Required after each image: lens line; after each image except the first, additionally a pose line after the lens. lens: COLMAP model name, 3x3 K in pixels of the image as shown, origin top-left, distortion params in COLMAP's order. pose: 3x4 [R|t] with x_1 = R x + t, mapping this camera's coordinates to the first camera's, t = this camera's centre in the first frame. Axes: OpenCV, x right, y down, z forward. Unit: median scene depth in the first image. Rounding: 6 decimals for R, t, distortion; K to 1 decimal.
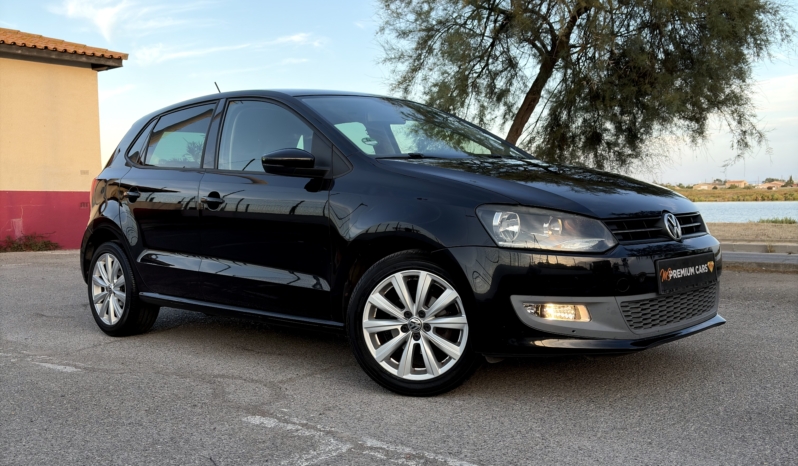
lens RADIAL K [[837.9, 0, 399.0], [0, 837.9, 233.0], [0, 0, 1]] dist [0.084011, -0.029101]
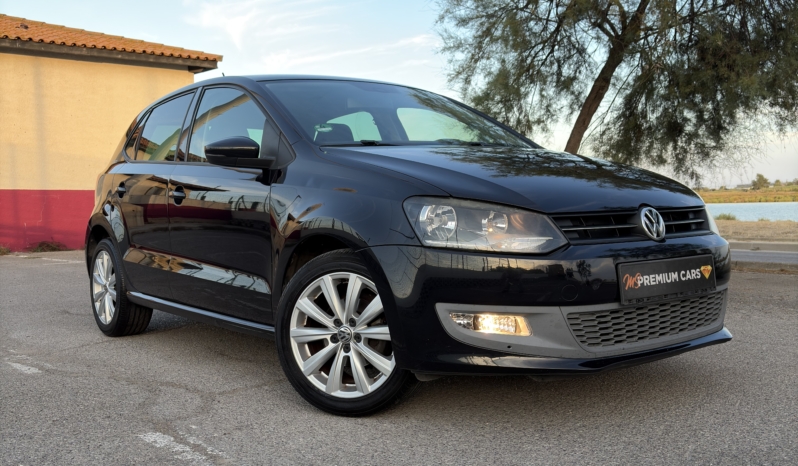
lens RADIAL K [[839.1, 0, 402.6], [0, 839.1, 229.8], [0, 0, 1]] dist [0.053894, -0.014629]
pose [[0.988010, 0.004670, -0.154322, 0.191086], [-0.005323, 0.999979, -0.003822, 0.002819], [0.154301, 0.004597, 0.988013, 0.127831]]
